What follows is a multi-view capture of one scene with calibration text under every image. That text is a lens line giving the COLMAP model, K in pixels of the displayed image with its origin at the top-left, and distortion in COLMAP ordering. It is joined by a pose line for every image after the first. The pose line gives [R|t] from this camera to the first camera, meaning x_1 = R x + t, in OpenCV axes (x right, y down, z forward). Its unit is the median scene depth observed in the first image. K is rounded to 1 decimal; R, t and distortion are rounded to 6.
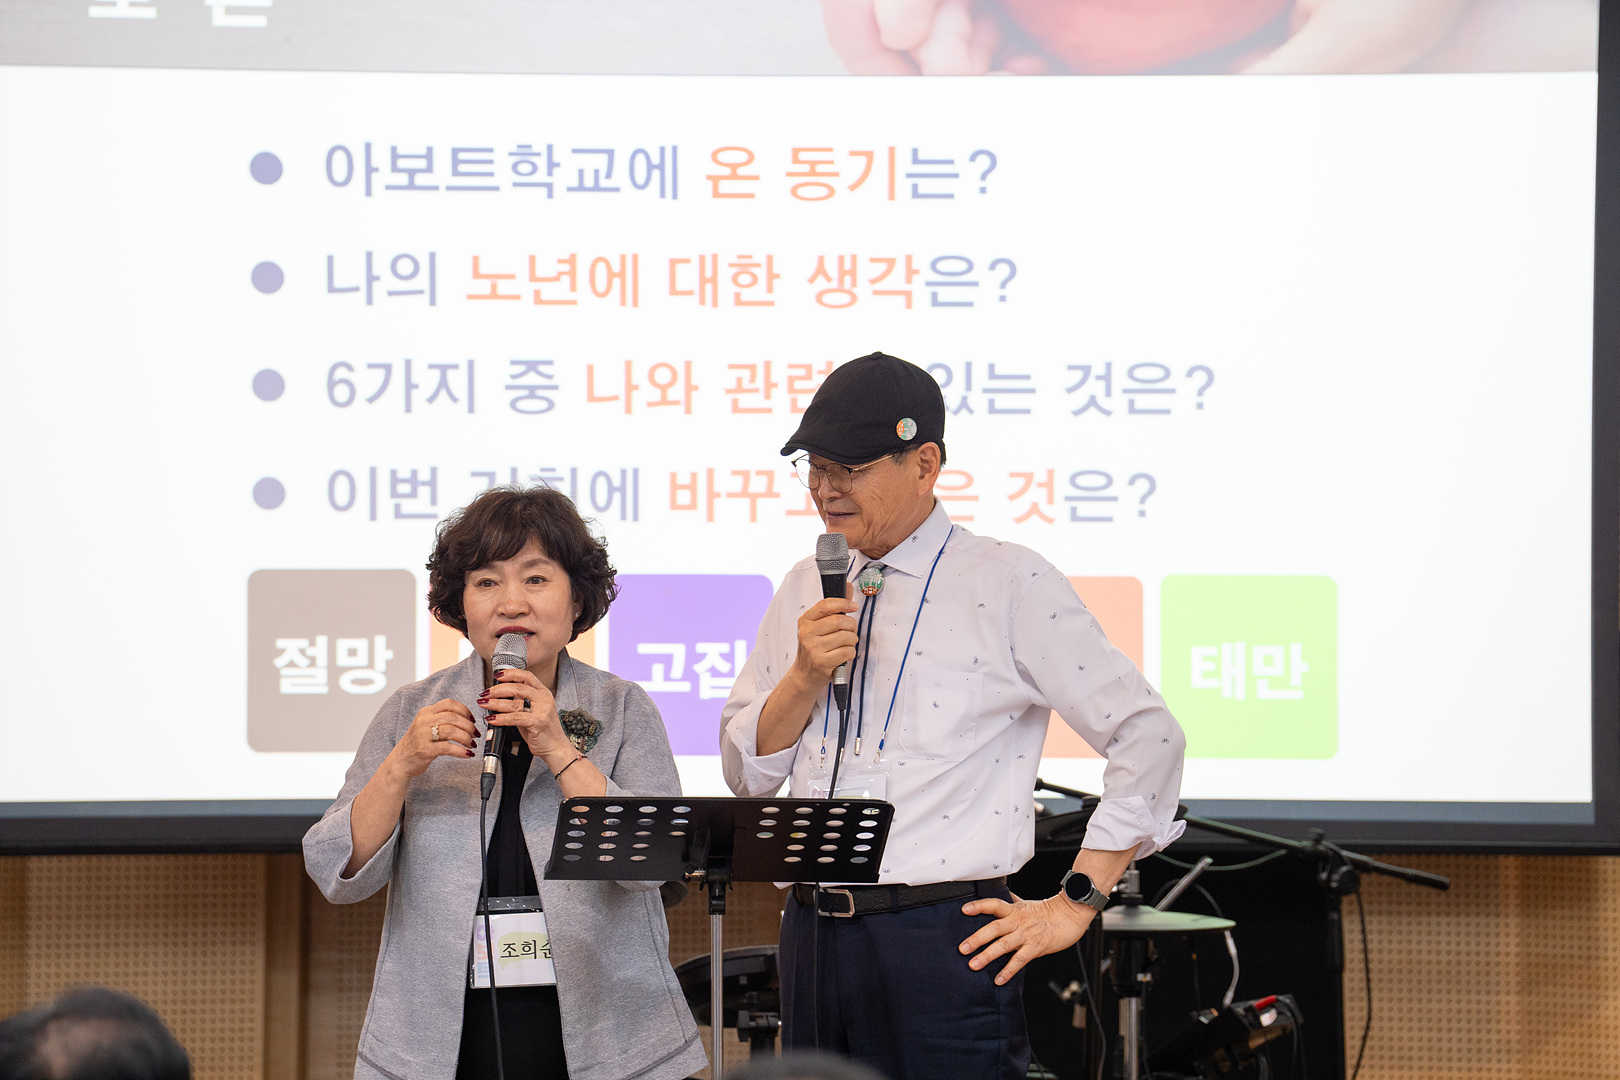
lens RADIAL K [[9333.5, 0, 802.3], [0, 9333.5, 530.4], [0, 0, 1]] dist [2.789027, 0.000000]
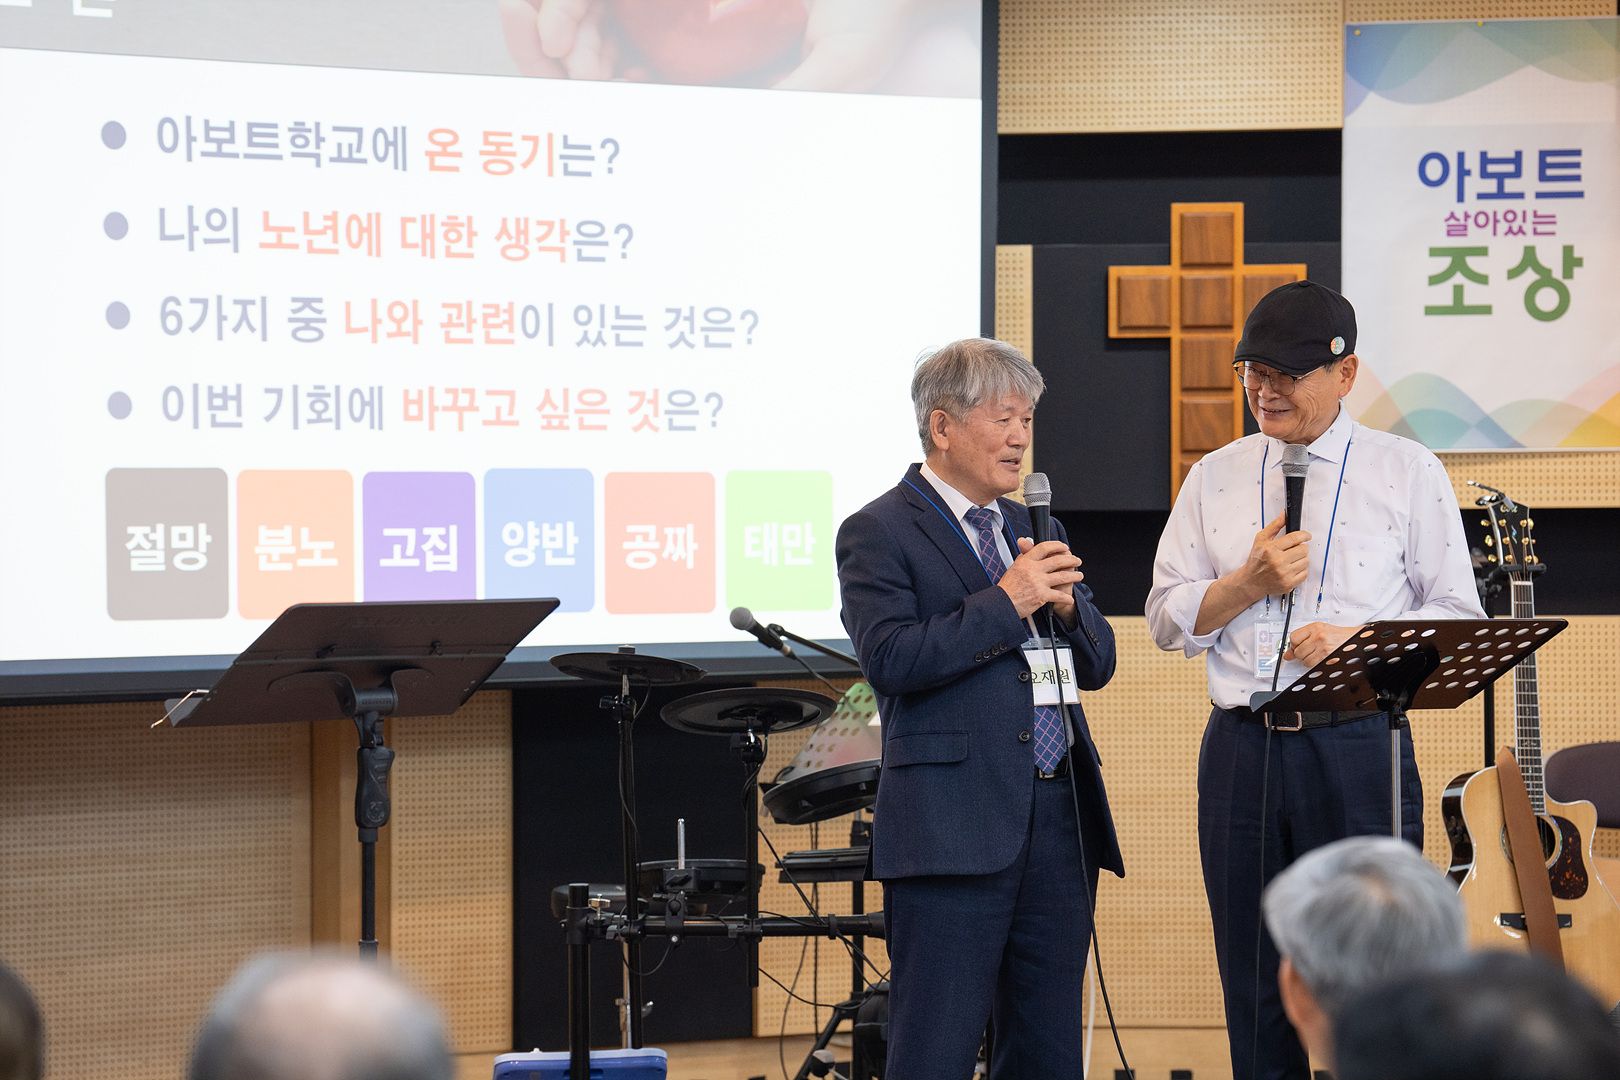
lens RADIAL K [[5656.6, 0, 746.4], [0, 5656.6, 599.8], [0, 0, 1]] dist [0.703259, 0.000000]
pose [[0.806863, -0.018187, 0.590459, -0.424548], [0.005398, 0.999711, 0.023417, 0.004249], [-0.590715, -0.015707, 0.806728, 0.362253]]
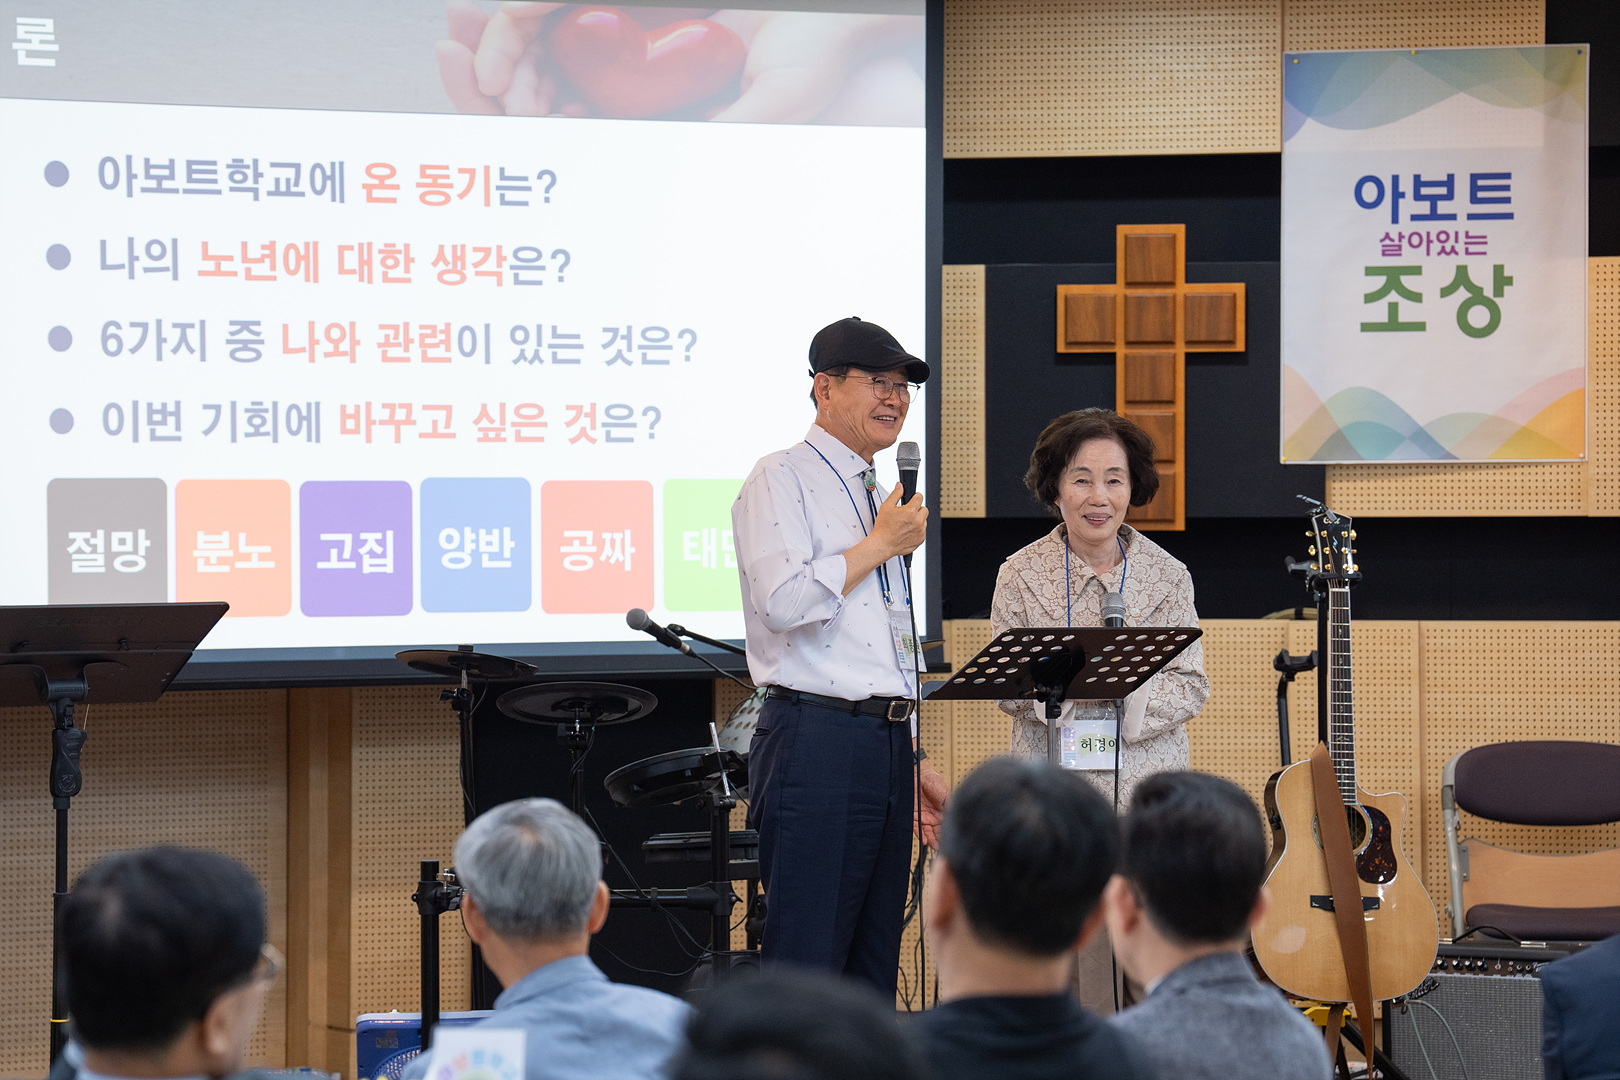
lens RADIAL K [[6976.6, 0, 778.1], [0, 6976.6, 561.2], [0, 0, 1]] dist [1.190747, 0.000000]
pose [[0.869820, -0.012109, 0.493221, -0.457135], [0.003623, 0.999829, 0.018157, -0.001929], [-0.493356, -0.014006, 0.869715, 0.091528]]
